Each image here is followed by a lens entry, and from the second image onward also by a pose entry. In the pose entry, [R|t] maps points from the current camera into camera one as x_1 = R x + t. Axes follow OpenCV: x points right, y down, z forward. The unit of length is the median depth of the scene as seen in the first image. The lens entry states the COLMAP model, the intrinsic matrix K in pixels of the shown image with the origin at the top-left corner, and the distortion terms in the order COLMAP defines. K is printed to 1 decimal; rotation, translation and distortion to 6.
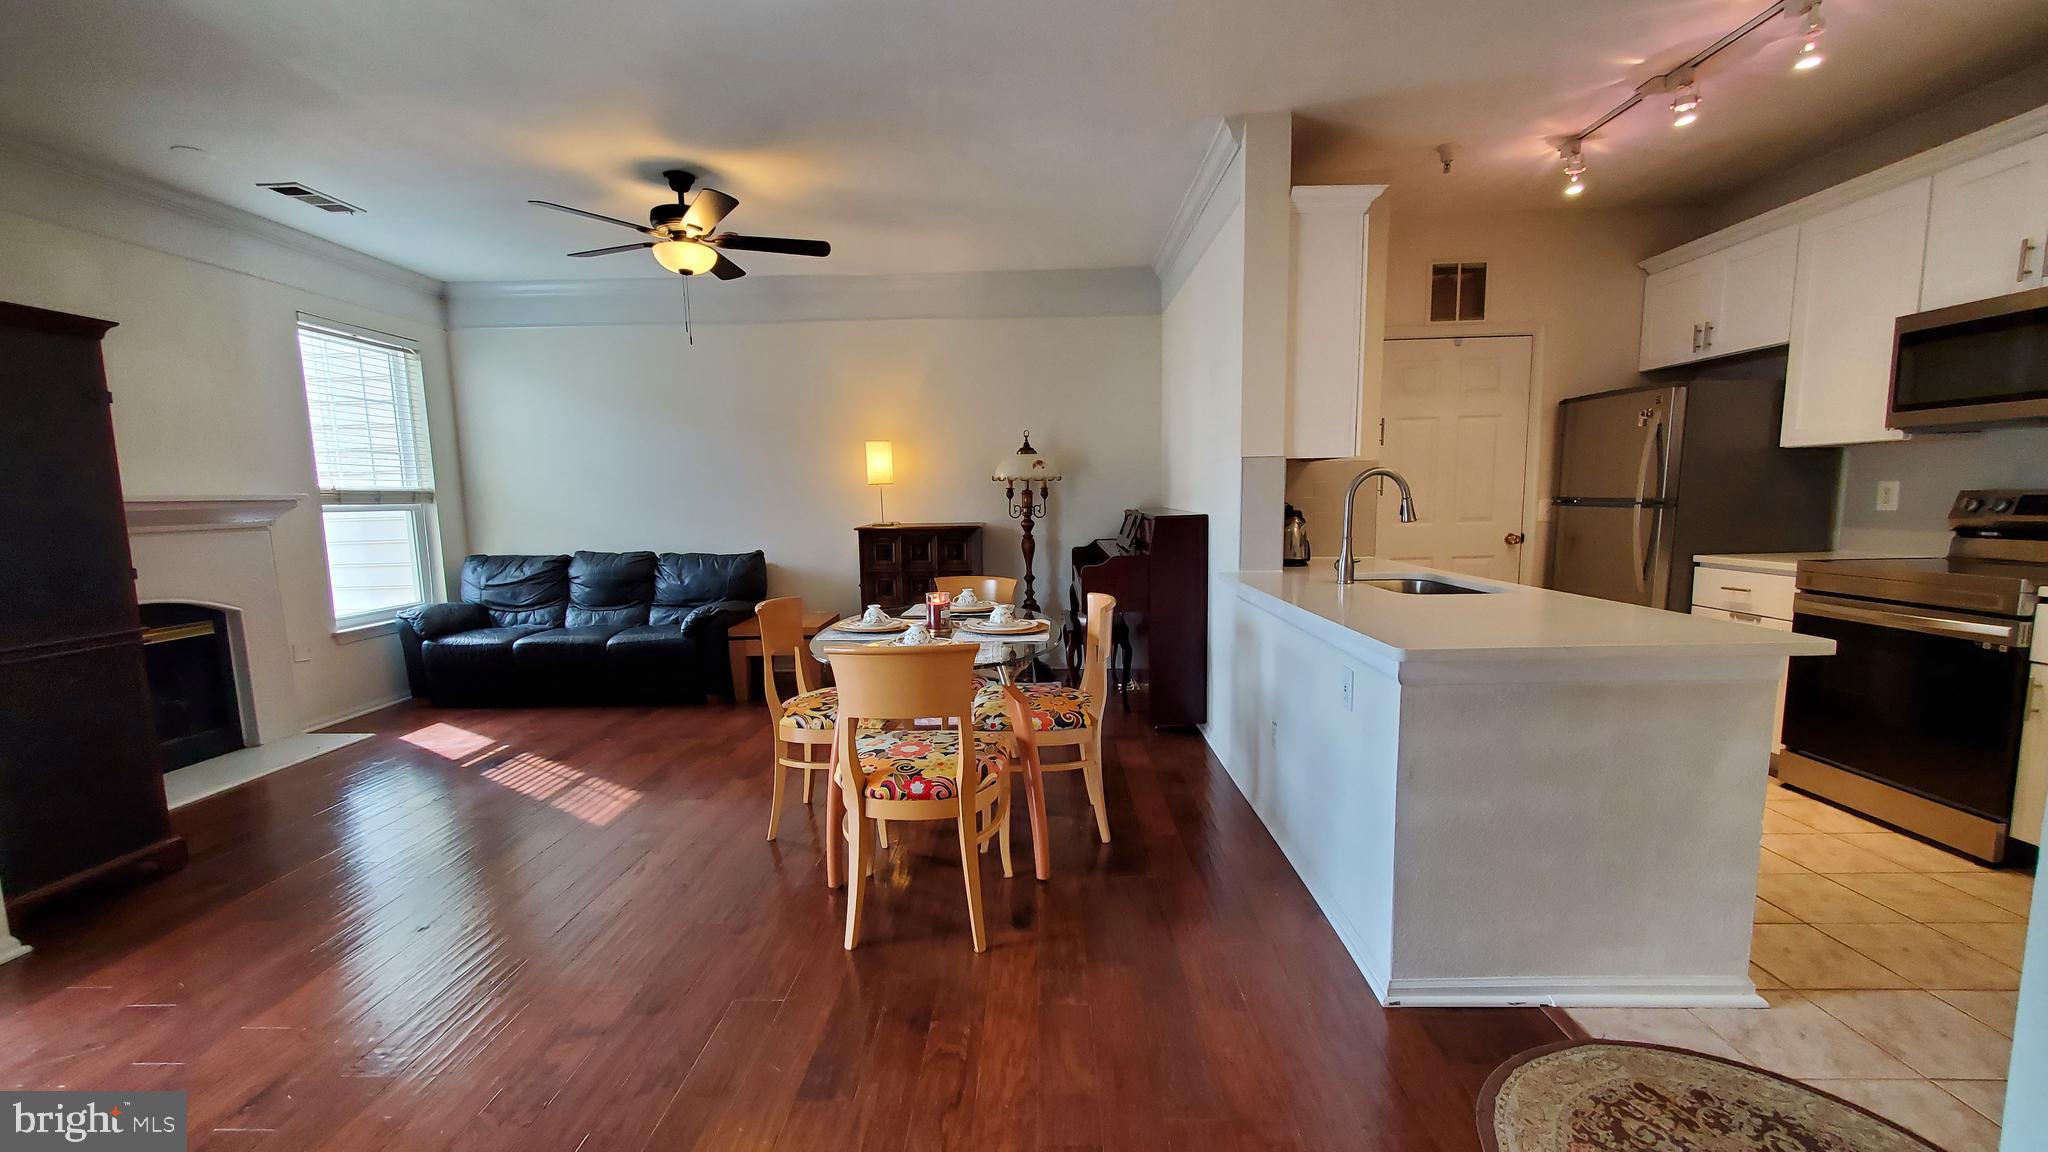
lens RADIAL K [[813.9, 0, 1019.6], [0, 813.9, 597.9], [0, 0, 1]] dist [0.006688, -0.002758]
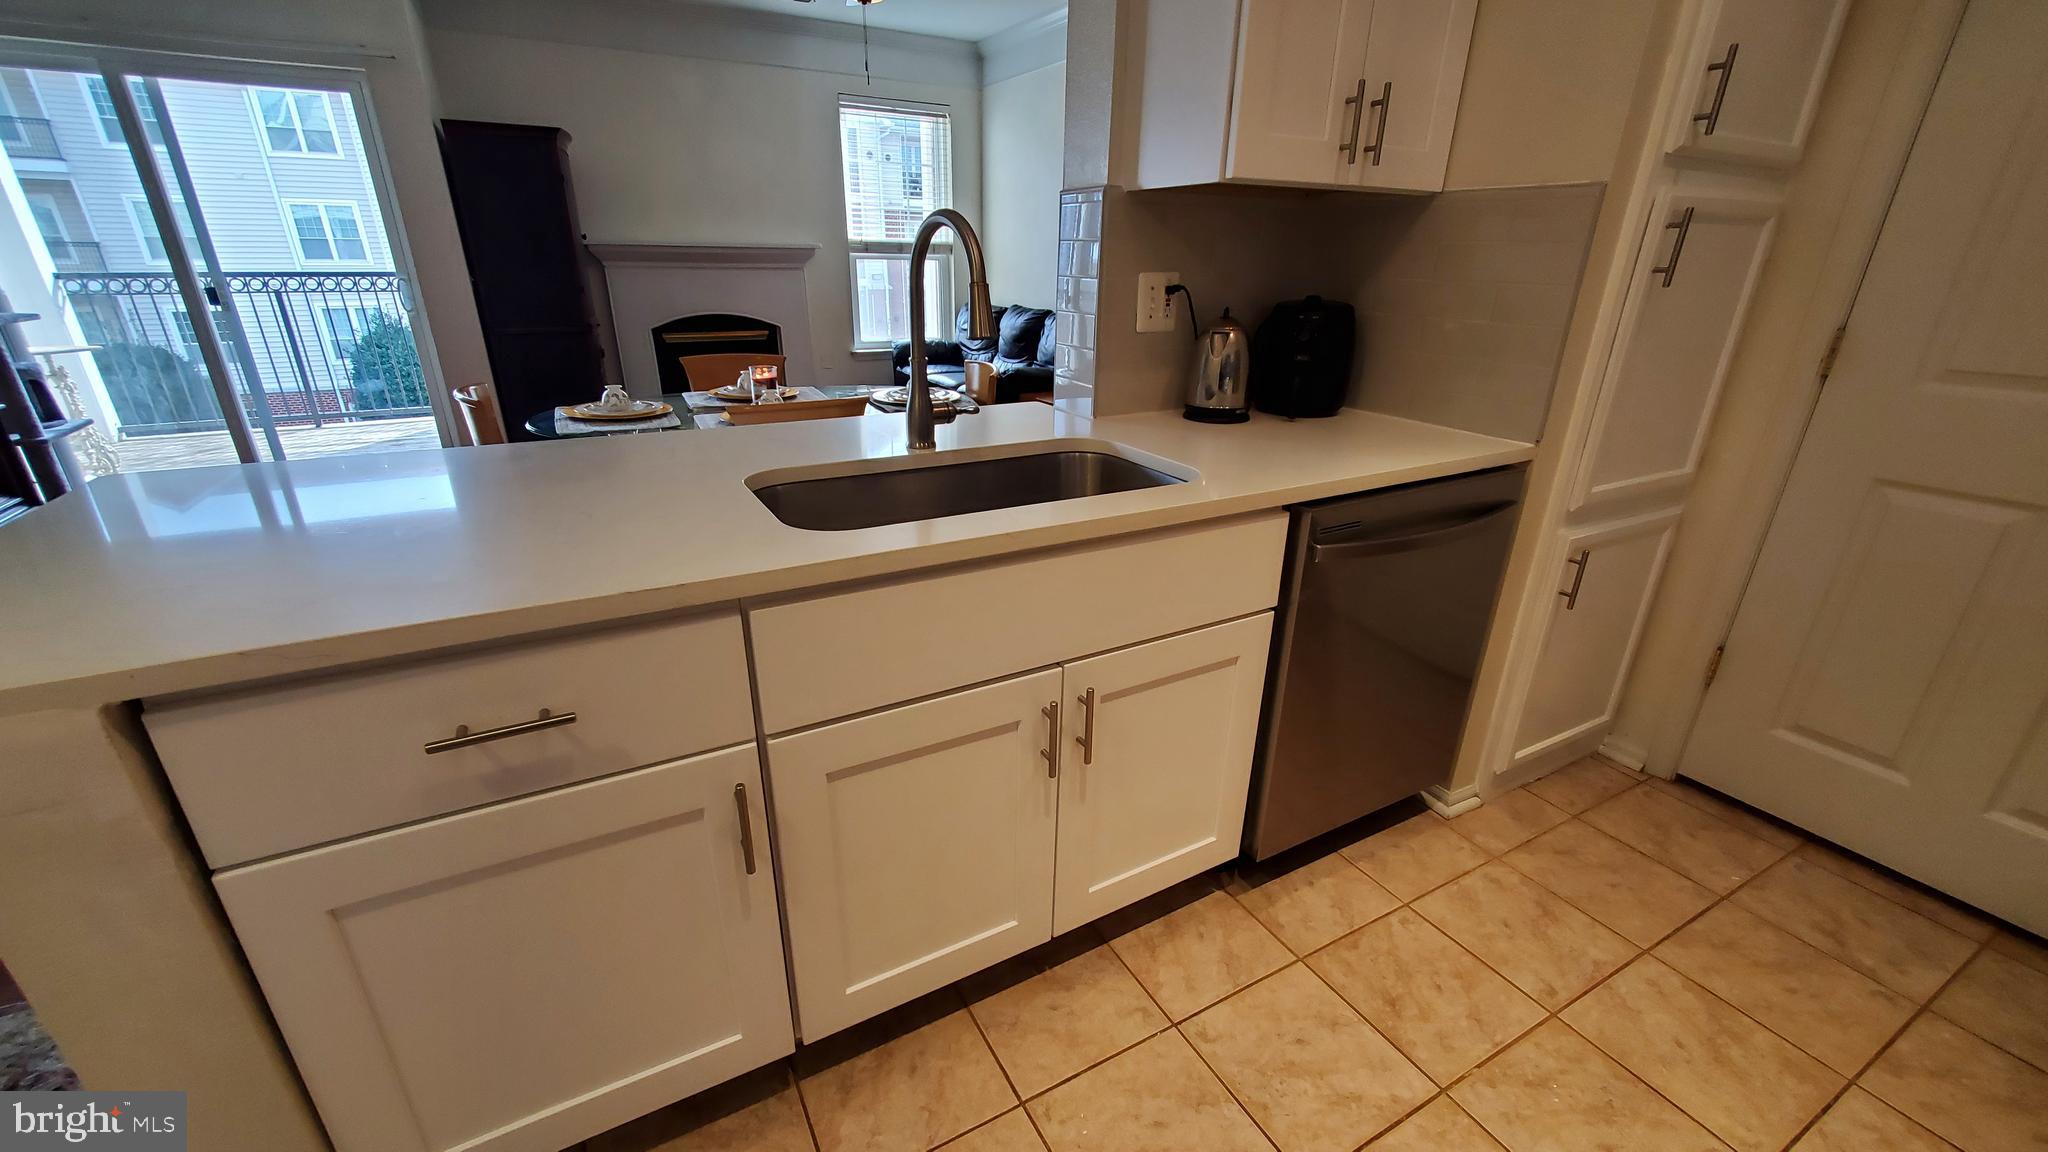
lens RADIAL K [[813.9, 0, 1019.0], [0, 813.9, 599.3], [0, 0, 1]] dist [0.006688, -0.002758]
pose [[0.506538, 0.356520, -0.785056, 0.595422], [-0.129164, 0.931610, 0.339735, -0.076729], [0.852488, -0.070688, 0.517945, 0.514357]]
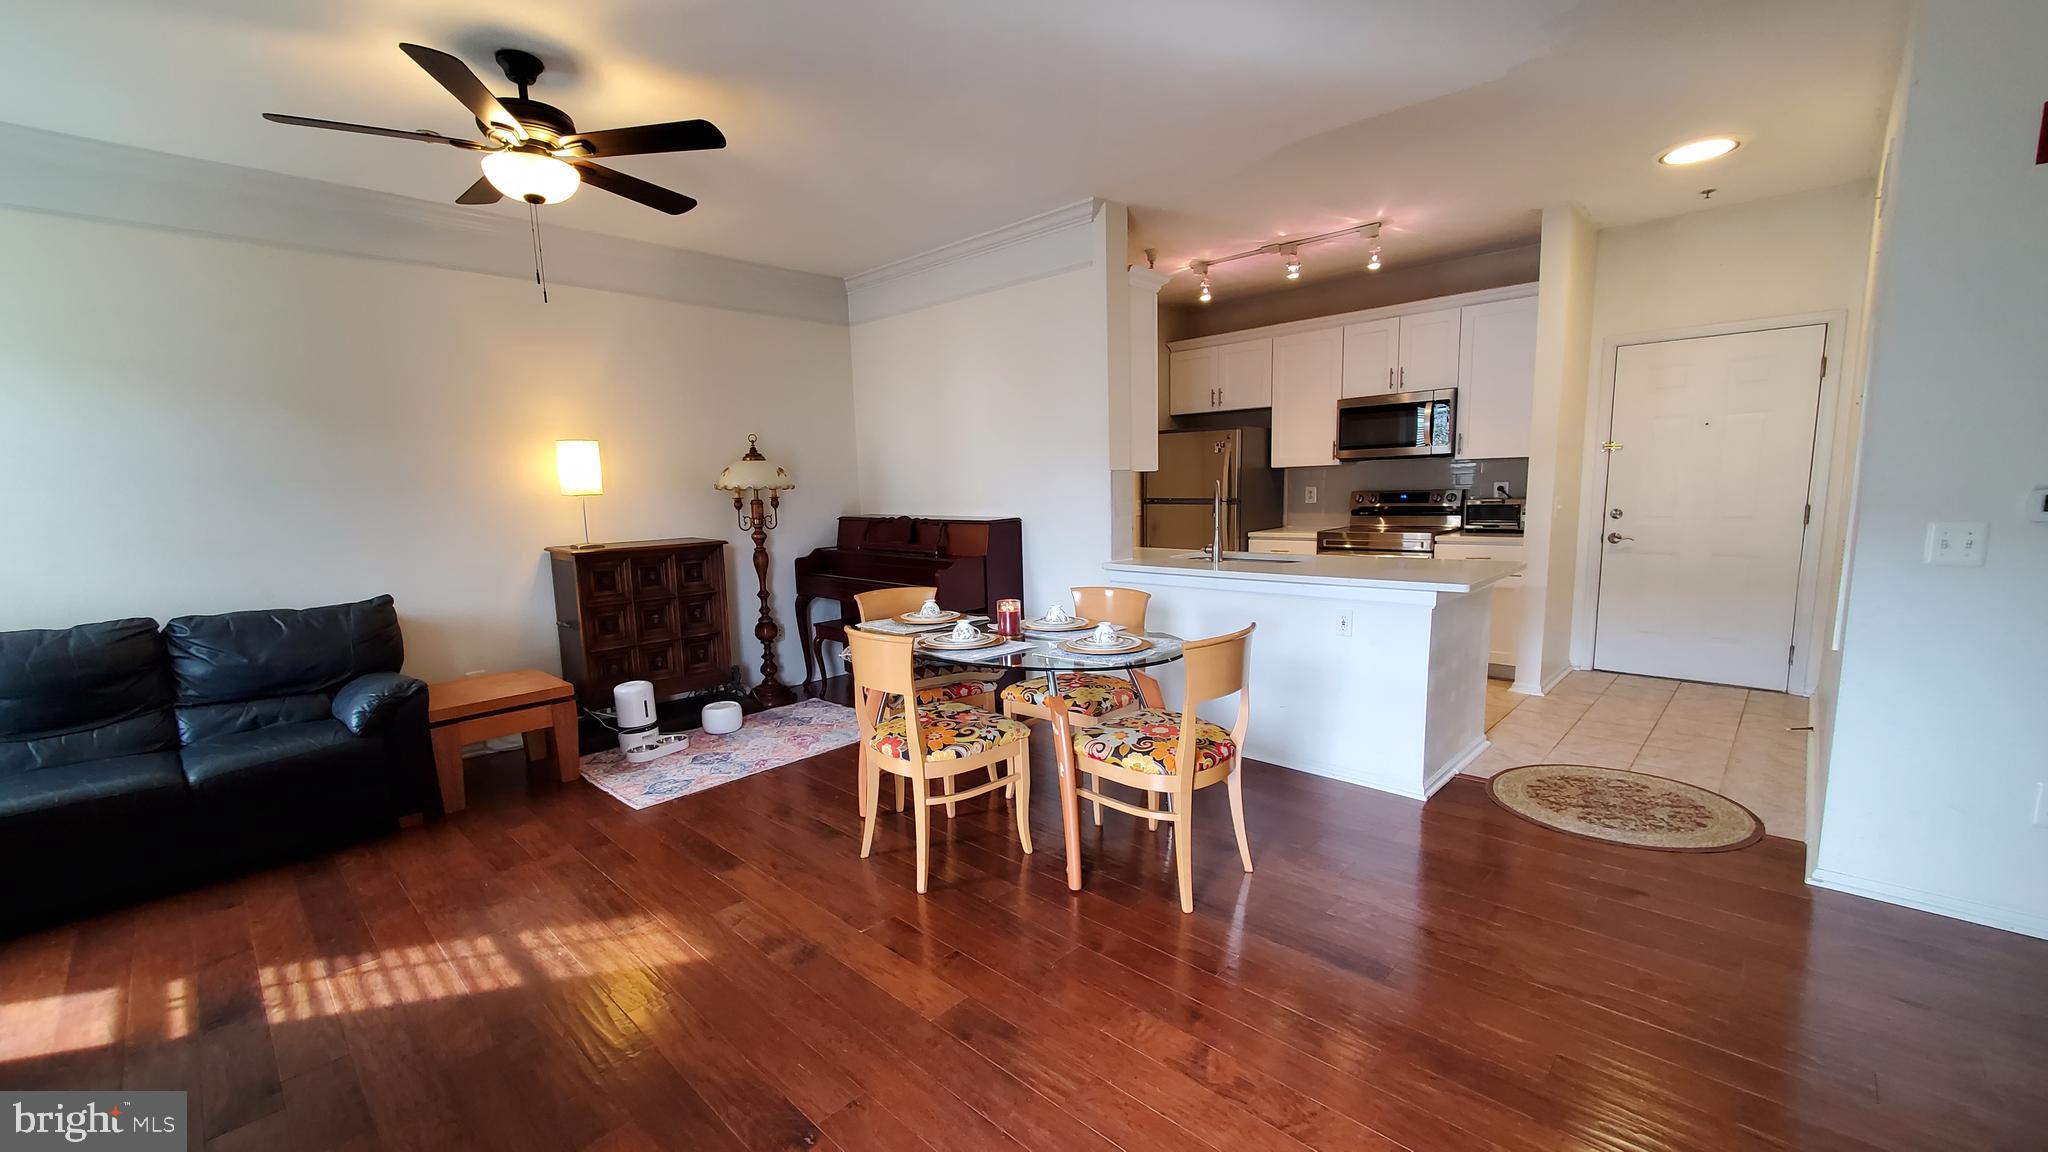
lens RADIAL K [[813.9, 0, 1020.2], [0, 813.9, 598.5], [0, 0, 1]] dist [0.006688, -0.002758]
pose [[0.671942, -0.106317, 0.732933, -0.579793], [0.109392, 0.993035, 0.043757, -0.035670], [-0.732480, 0.050775, 0.678892, 0.198303]]
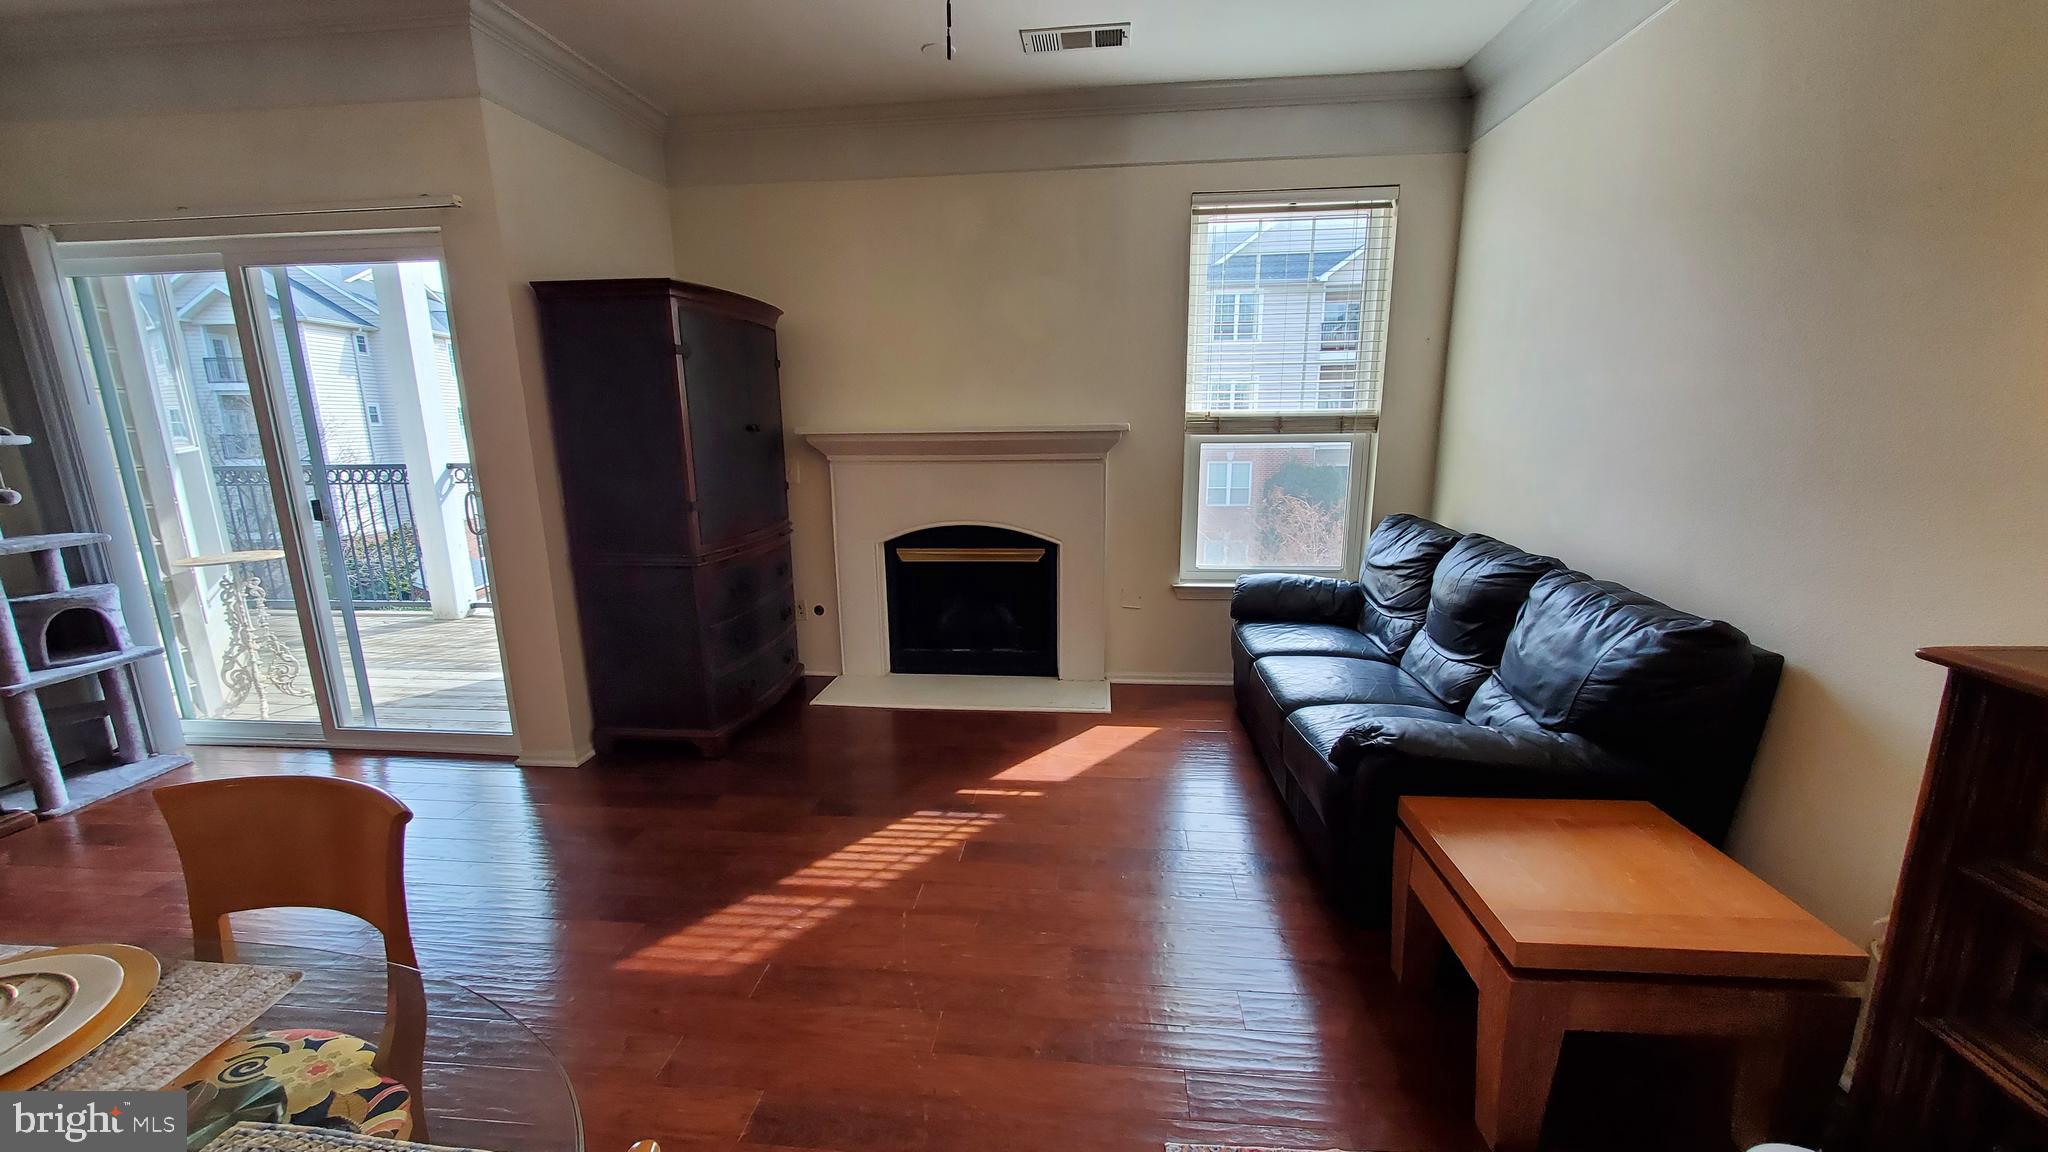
lens RADIAL K [[813.9, 0, 1021.6], [0, 813.9, 599.4], [0, 0, 1]] dist [0.006688, -0.002758]
pose [[-0.074774, 0.240989, -0.967643, 0.012397], [-0.111402, 0.962267, 0.248258, -0.145983], [0.990958, 0.126361, -0.045106, 0.930303]]
